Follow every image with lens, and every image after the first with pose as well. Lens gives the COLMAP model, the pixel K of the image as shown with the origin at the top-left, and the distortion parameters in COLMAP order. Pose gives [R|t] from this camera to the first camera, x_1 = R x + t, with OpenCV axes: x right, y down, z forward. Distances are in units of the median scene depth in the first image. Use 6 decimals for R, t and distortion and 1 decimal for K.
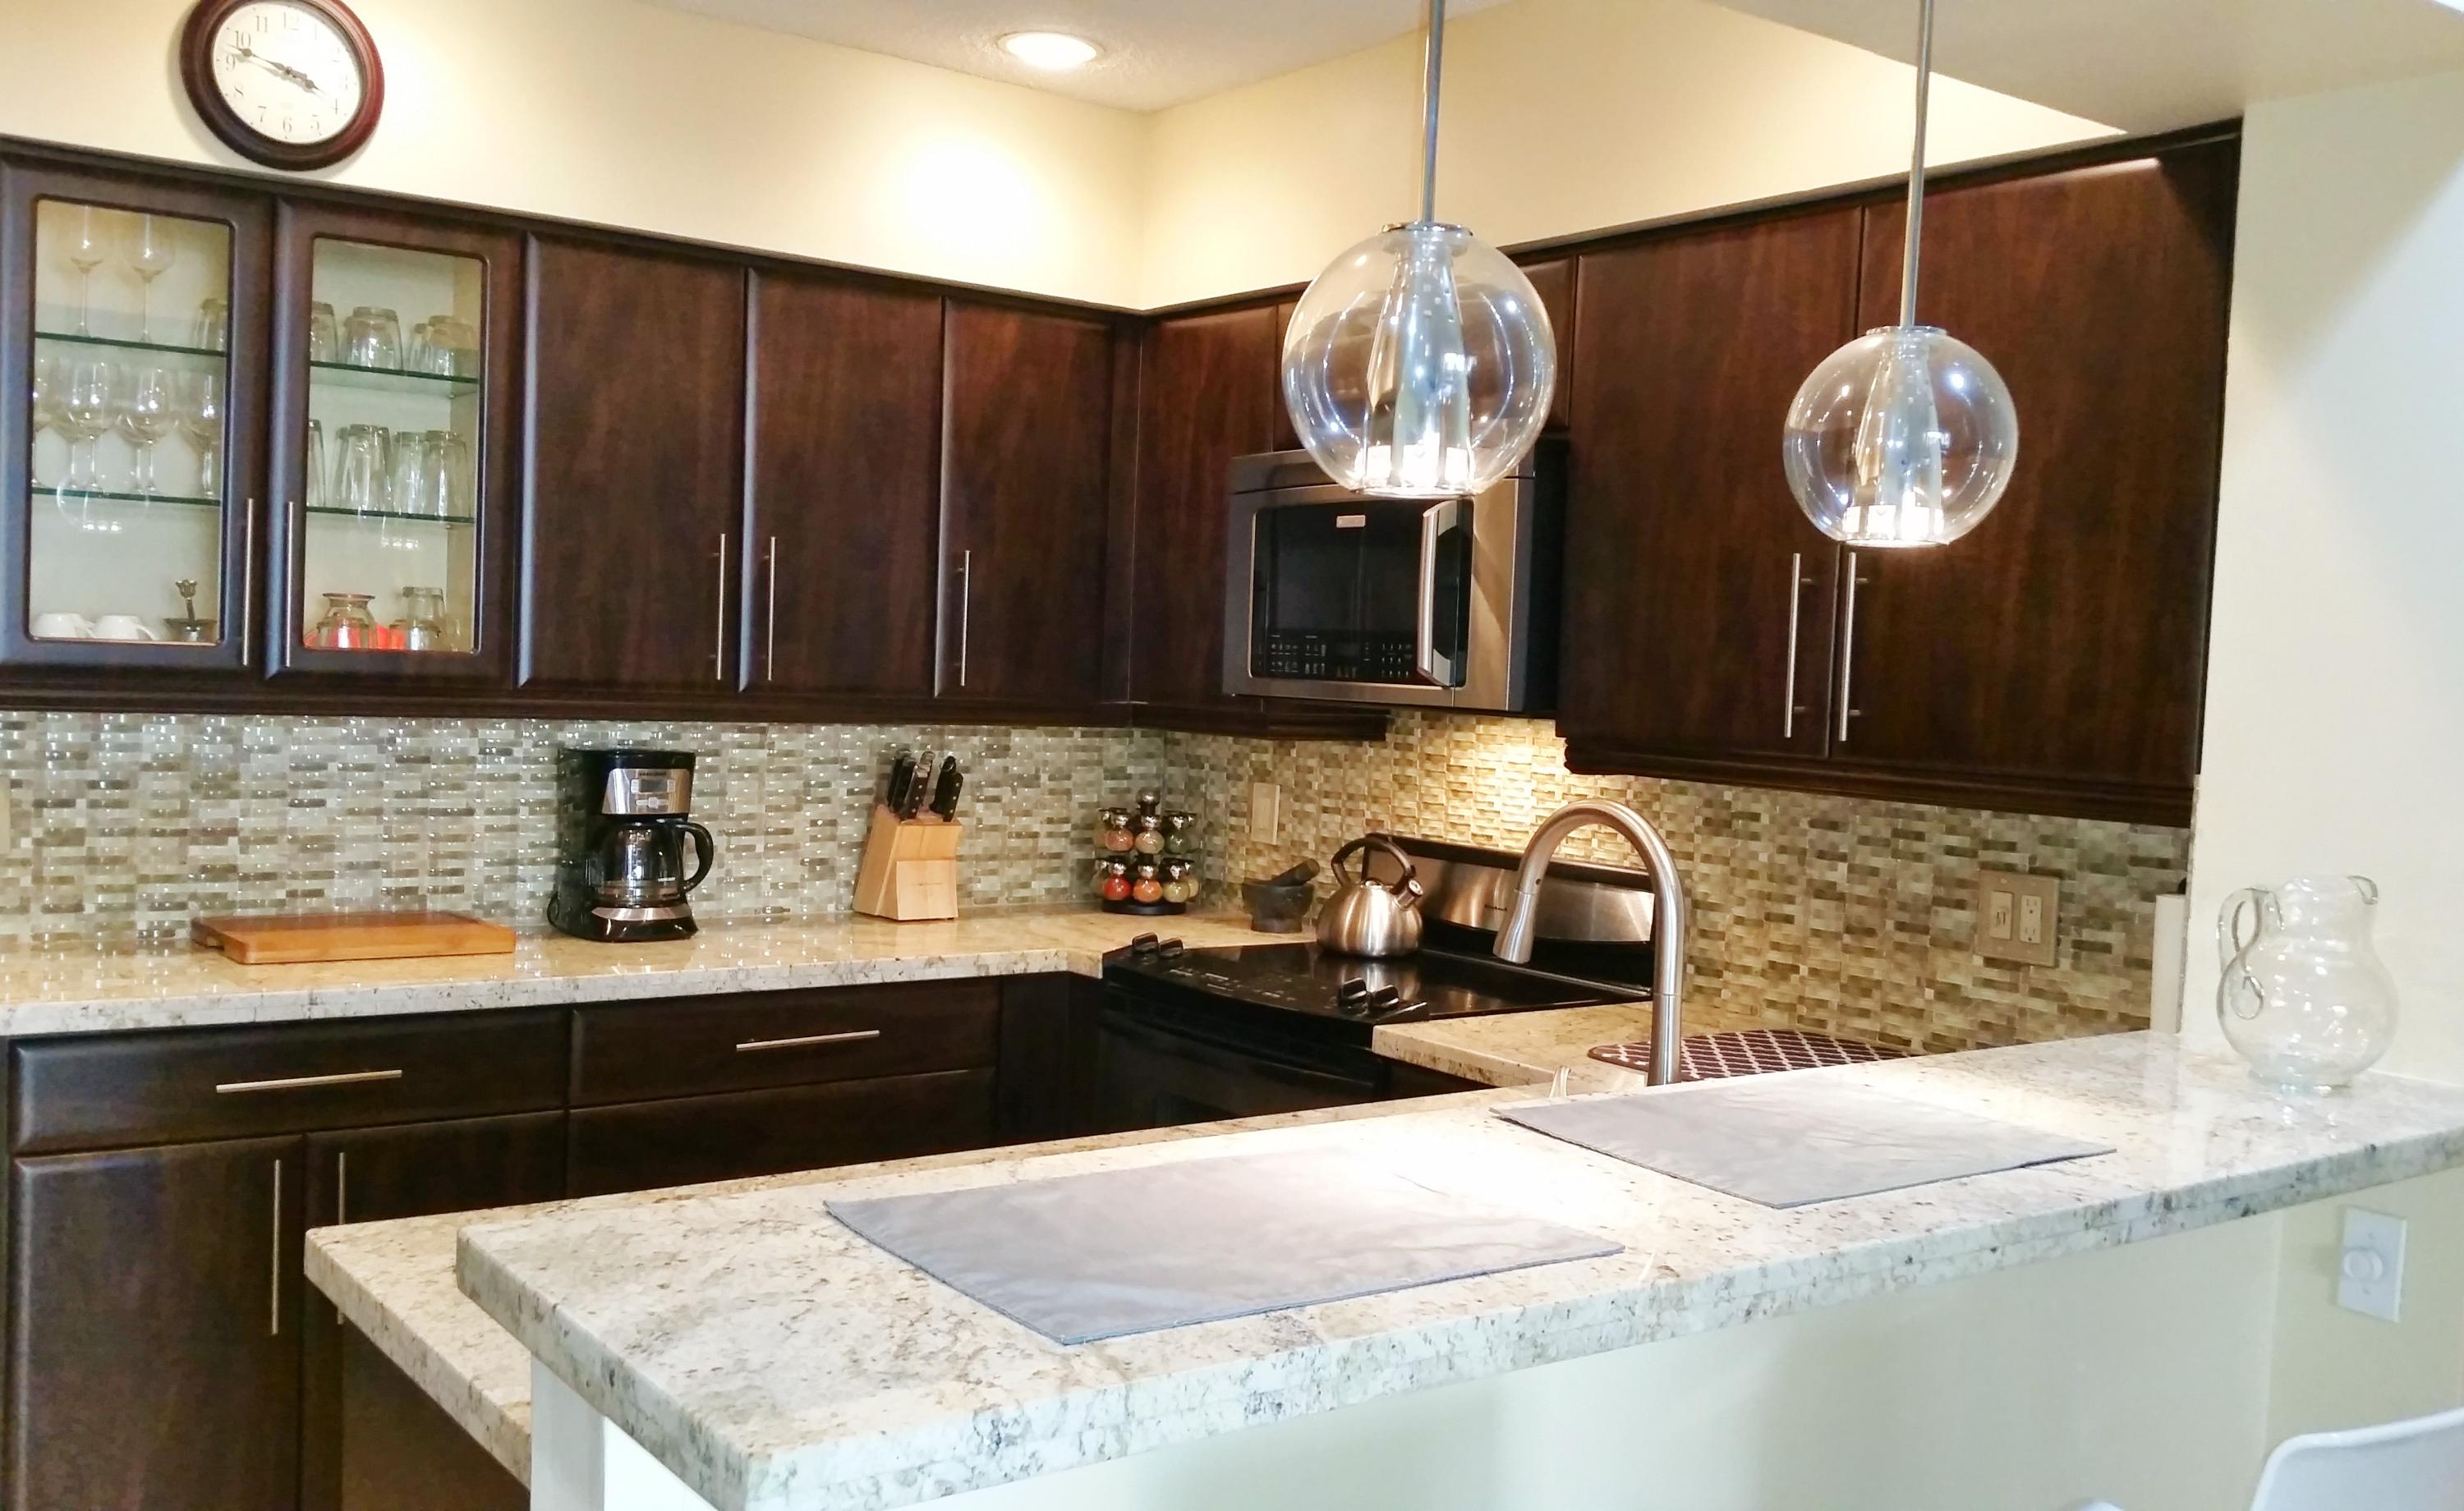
lens RADIAL K [[2166.1, 0, 1250.6], [0, 2166.1, 754.1], [0, 0, 1]] dist [0.065158, -0.100153]
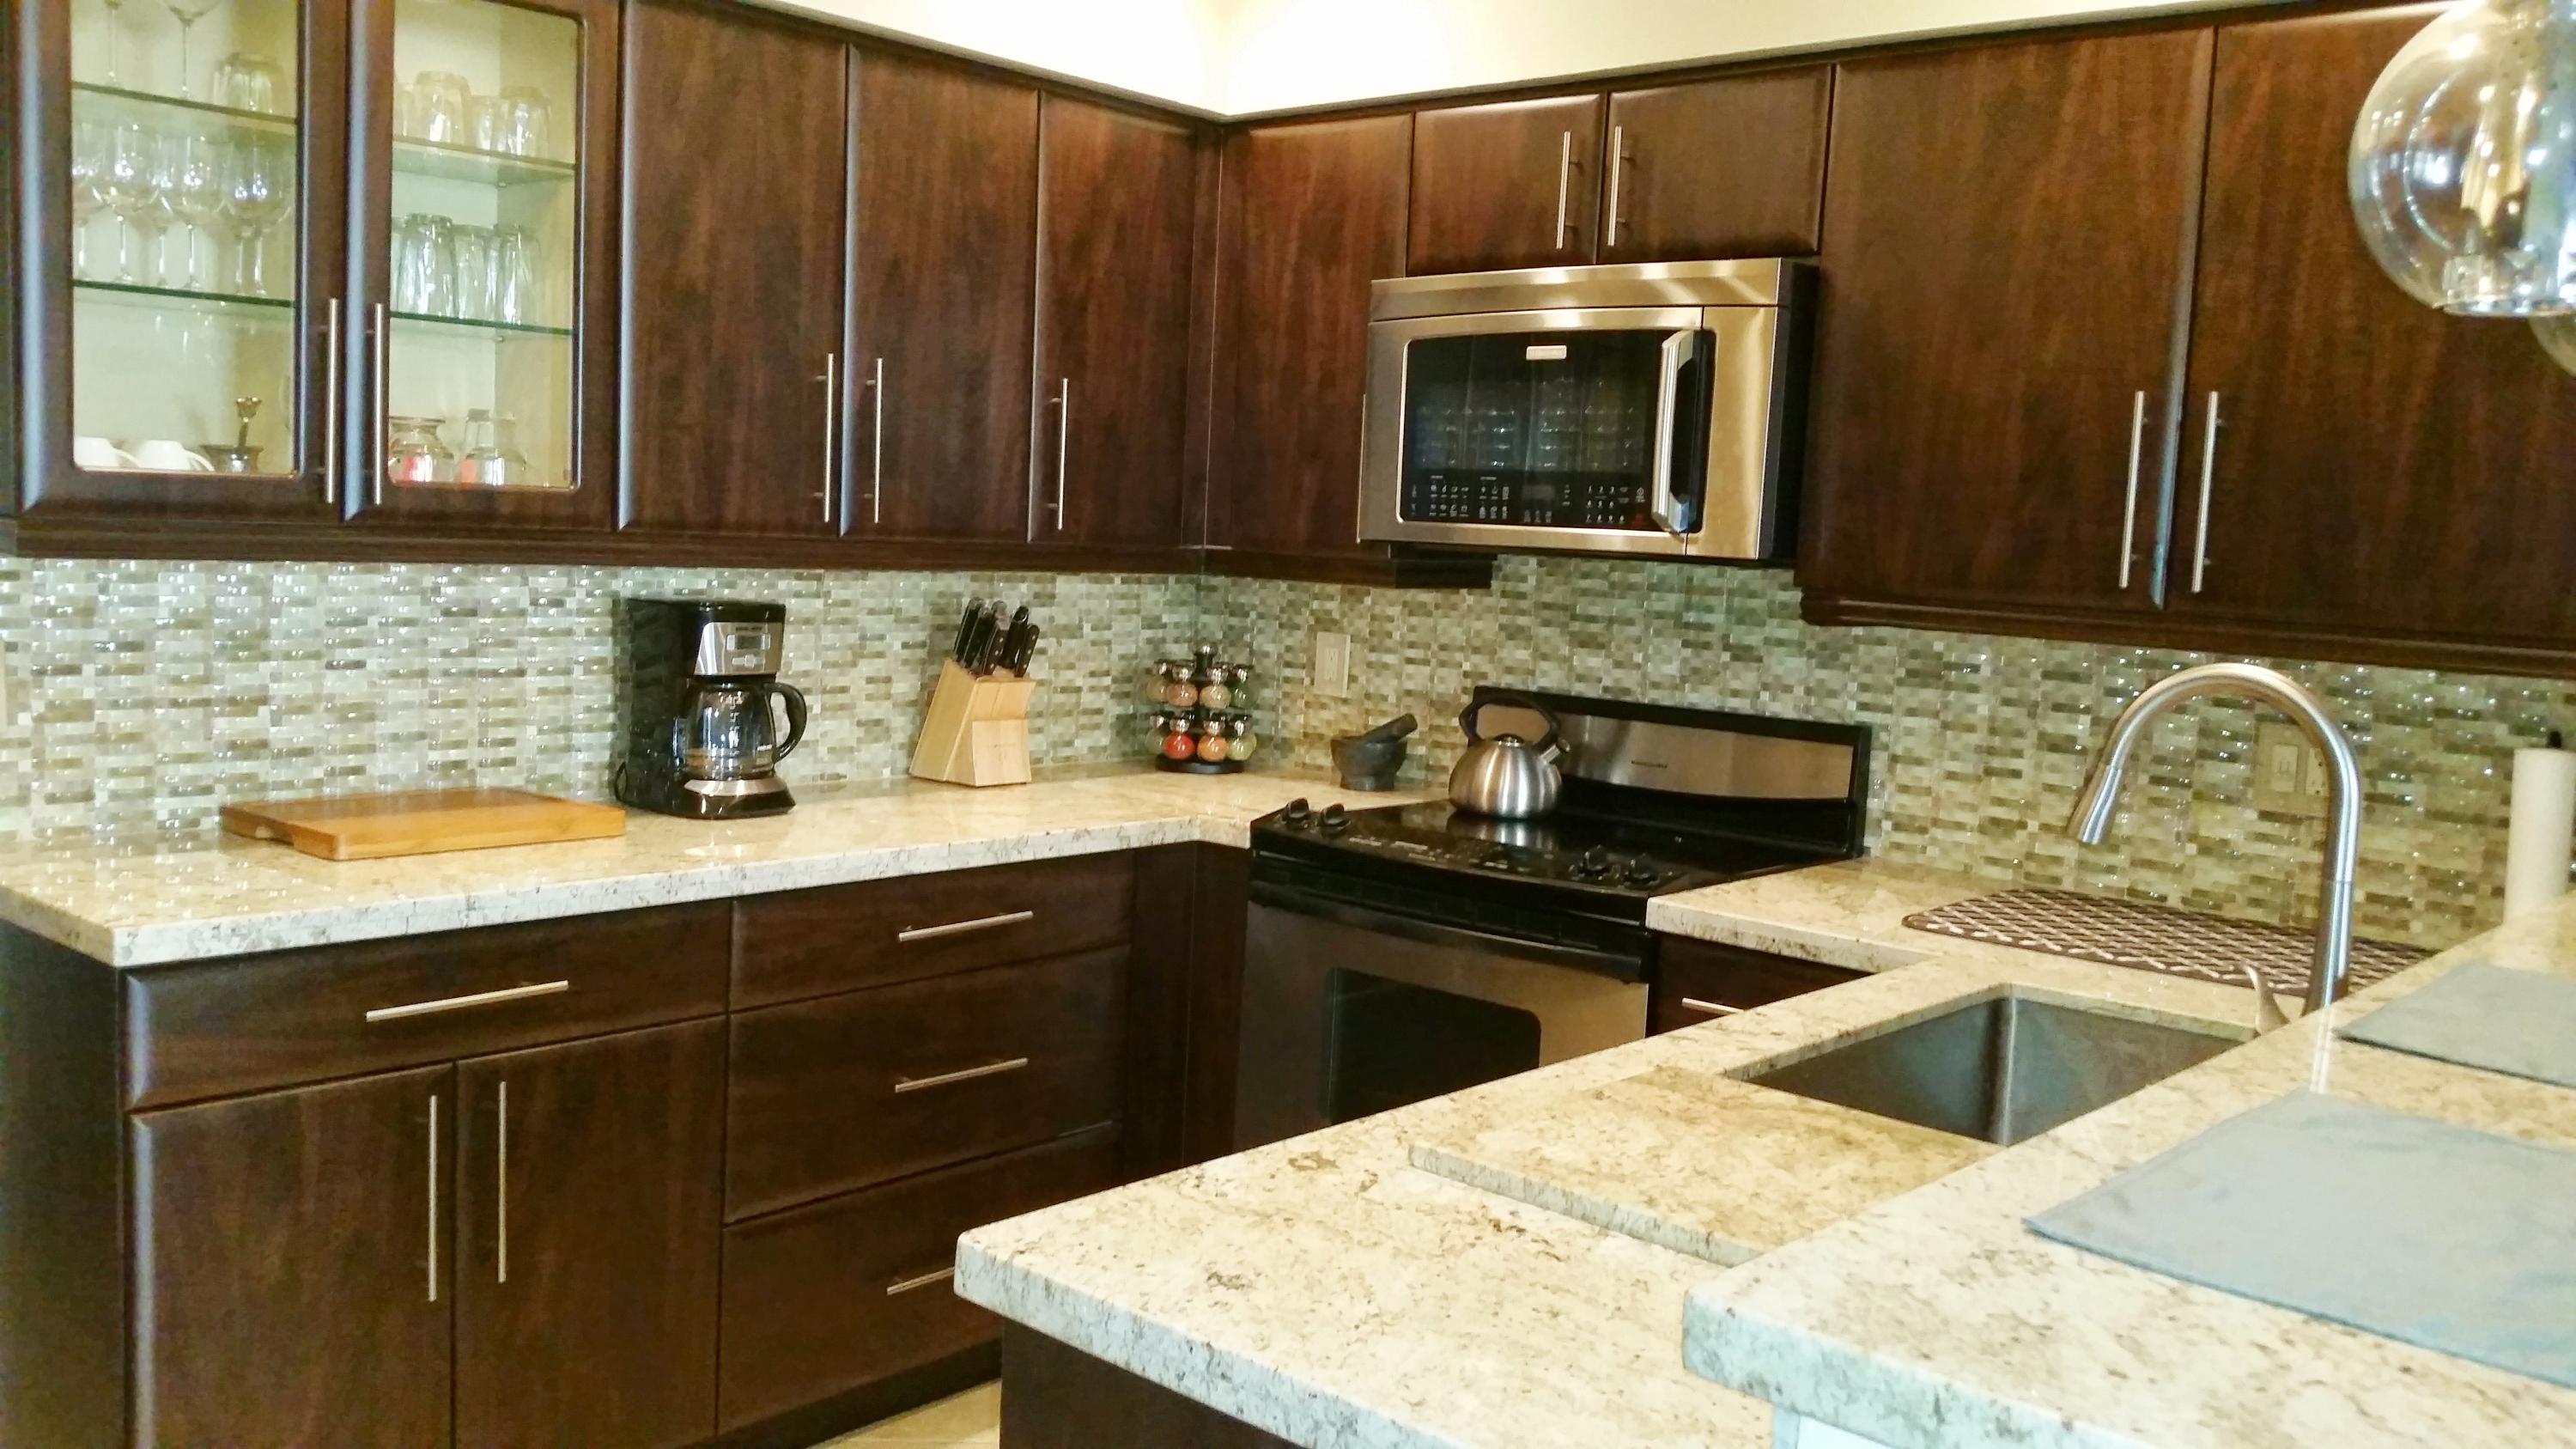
lens RADIAL K [[2098.3, 0, 1272.9], [0, 2098.3, 729.4], [0, 0, 1]] dist [0.071812, -0.125002]
pose [[0.982233, -0.014560, 0.187099, -0.239752], [0.002028, 0.997751, 0.066999, -0.007247], [-0.187654, -0.065429, 0.980054, 0.130899]]
